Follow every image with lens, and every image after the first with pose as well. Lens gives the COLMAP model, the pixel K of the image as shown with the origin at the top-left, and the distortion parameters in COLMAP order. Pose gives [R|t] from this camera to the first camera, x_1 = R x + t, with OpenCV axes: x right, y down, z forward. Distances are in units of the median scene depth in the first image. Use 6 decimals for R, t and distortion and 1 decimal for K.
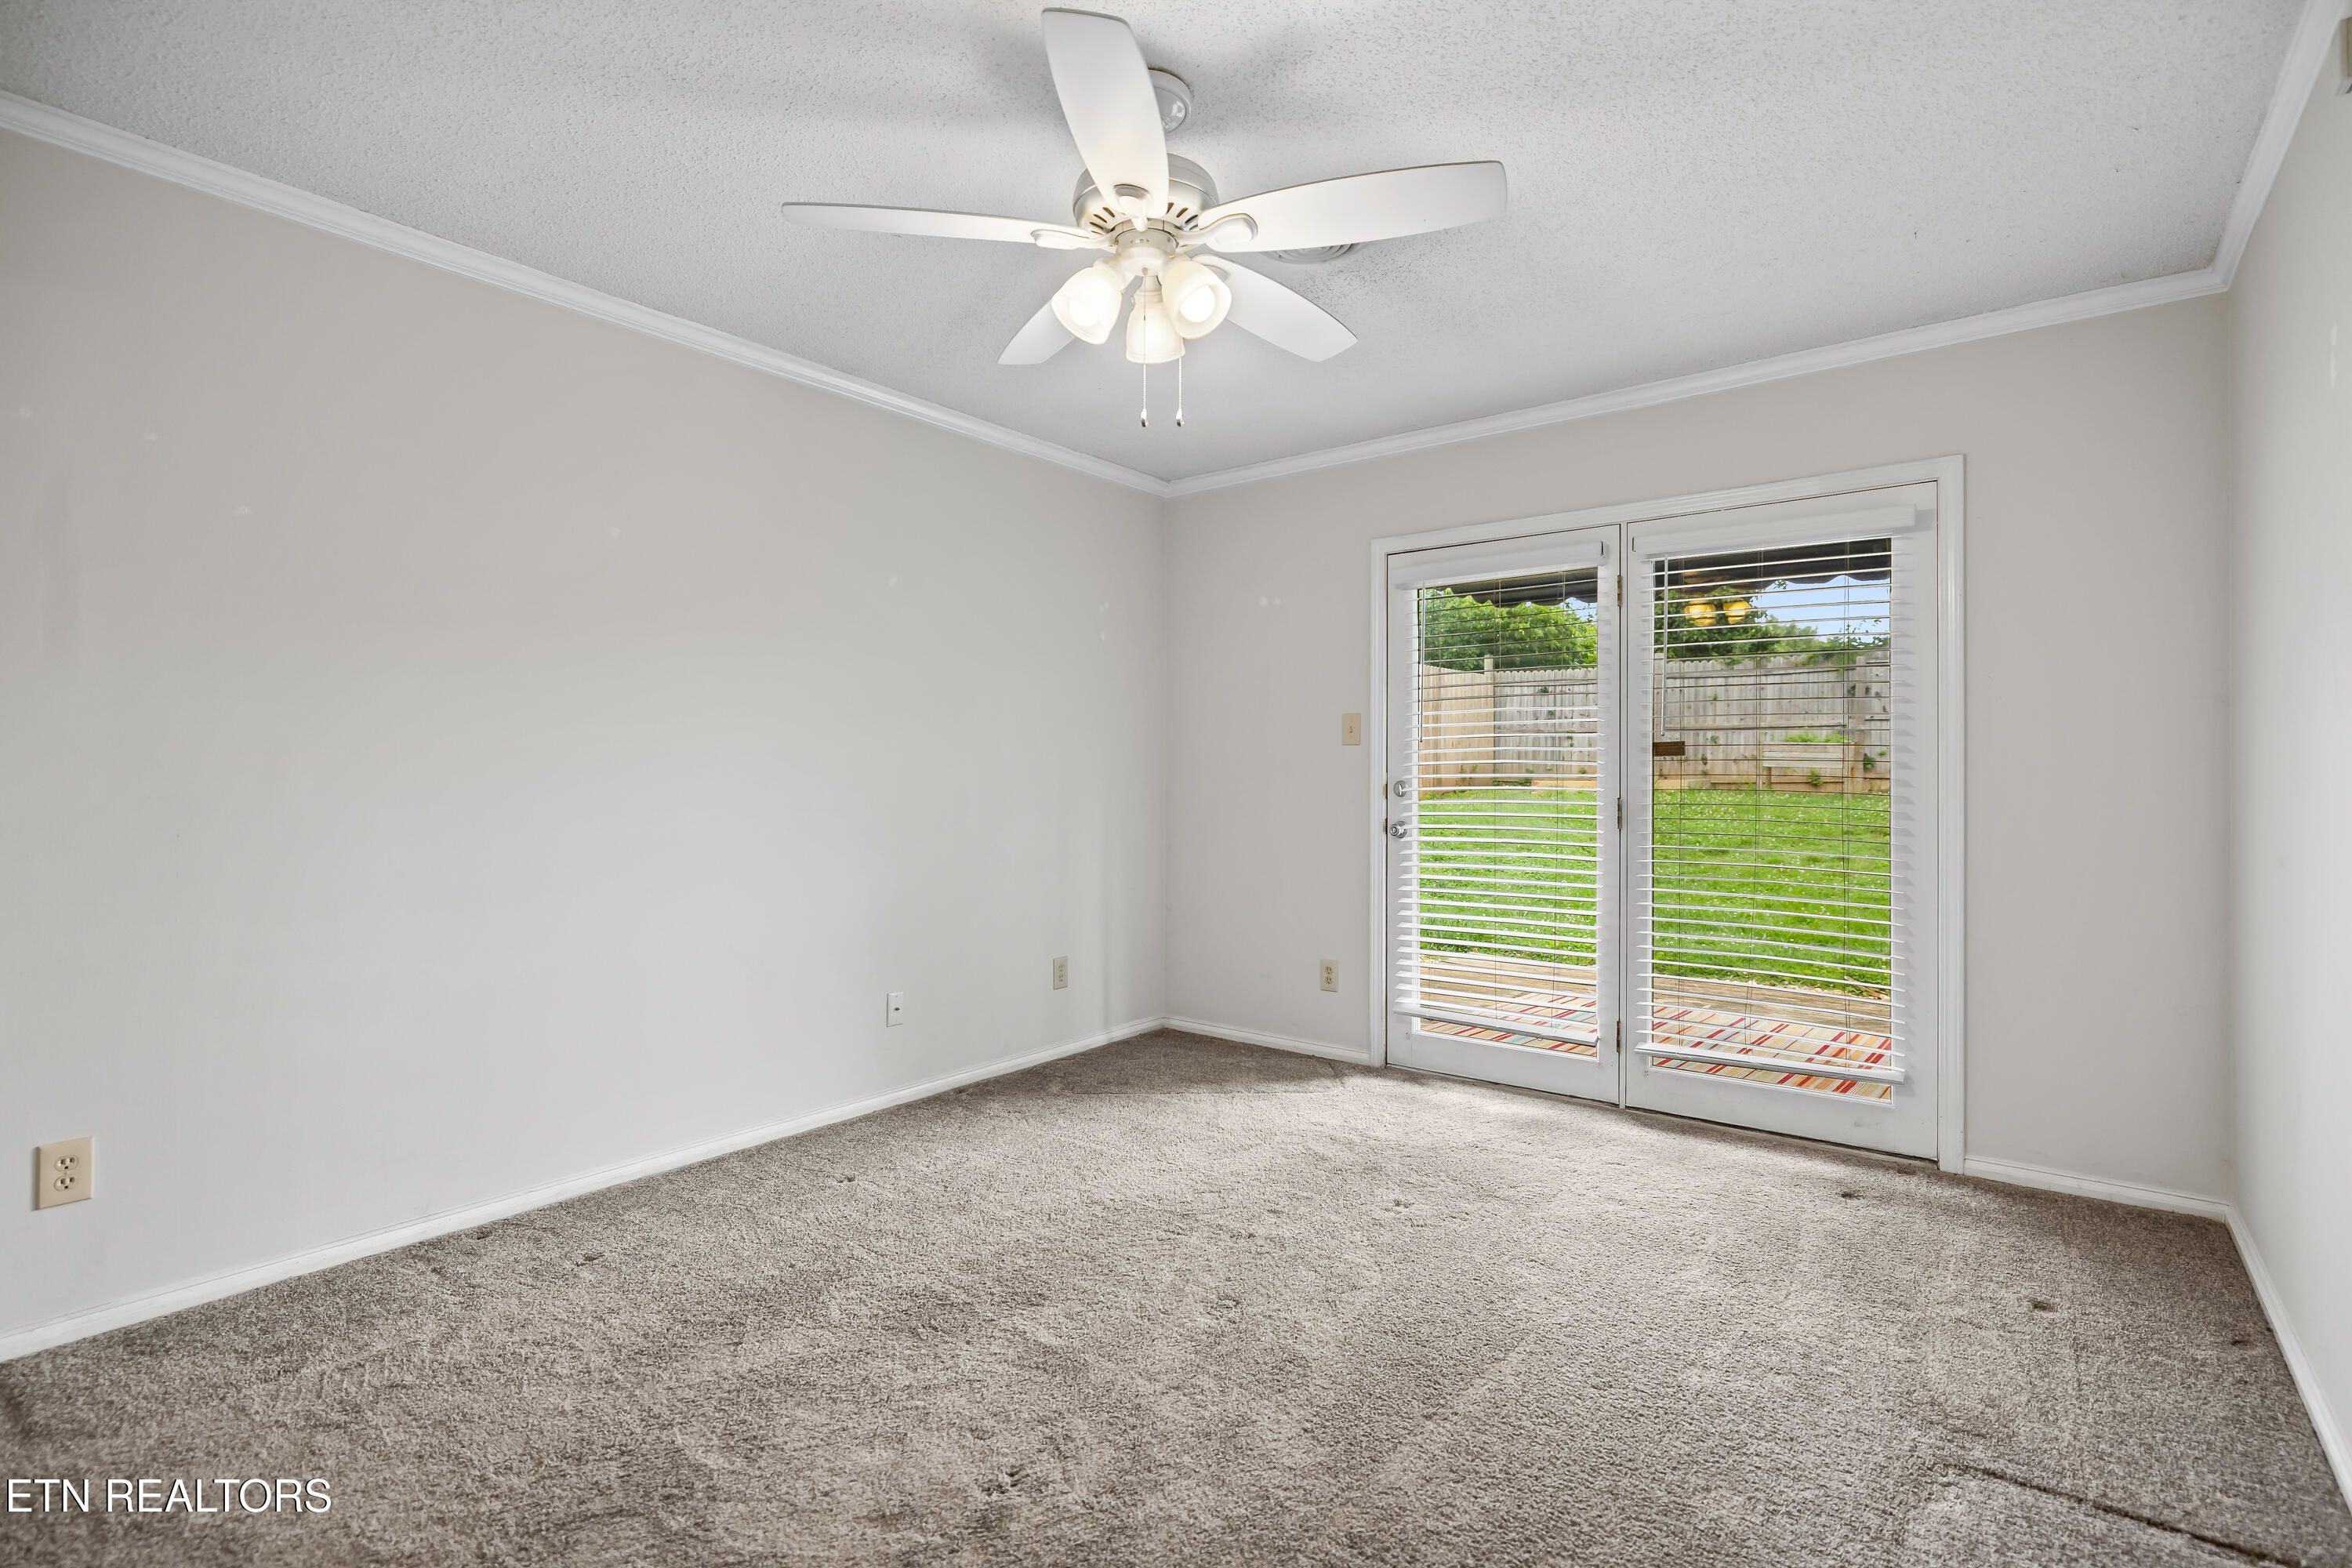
lens RADIAL K [[1123.0, 0, 1170.8], [0, 1123.0, 777.6], [0, 0, 1]] dist [-0.000933, -0.000895]
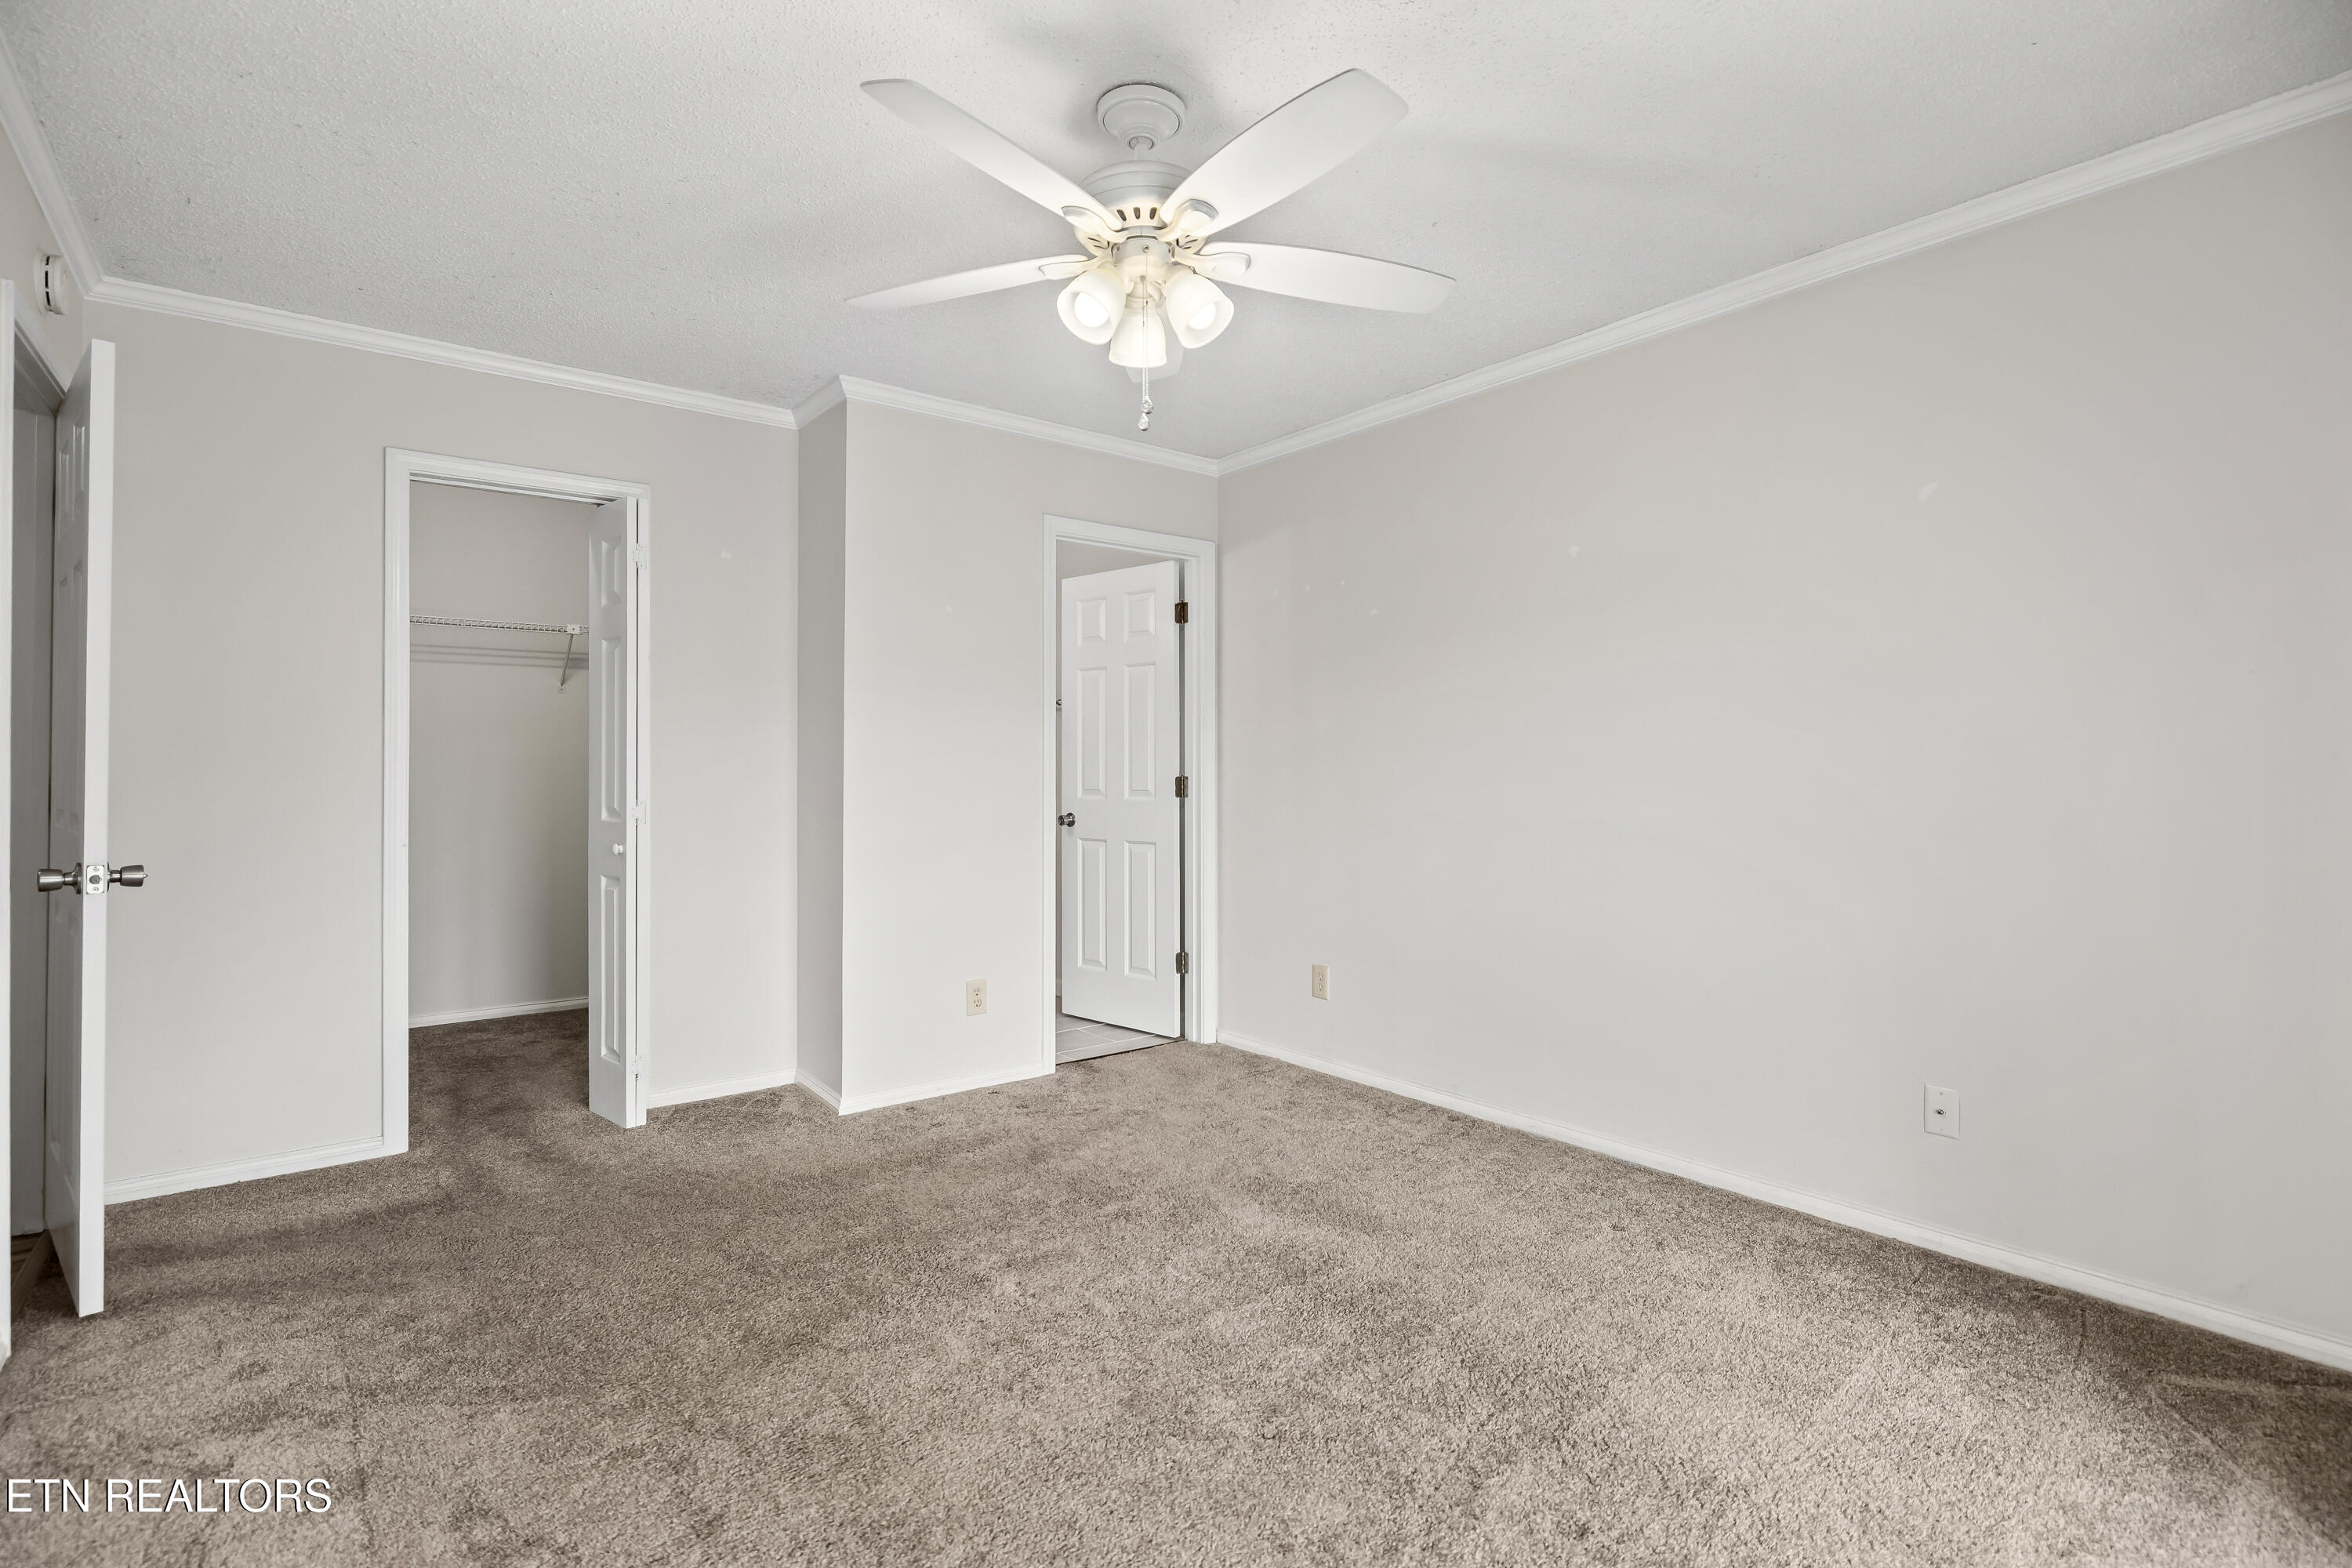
lens RADIAL K [[1123.0, 0, 1170.2], [0, 1123.0, 774.6], [0, 0, 1]] dist [-0.000933, -0.000895]
pose [[-0.235178, 0.003785, -0.971945, 0.706639], [-0.004160, 0.999979, 0.004901, -0.001873], [0.971944, 0.005196, -0.235157, 0.935115]]
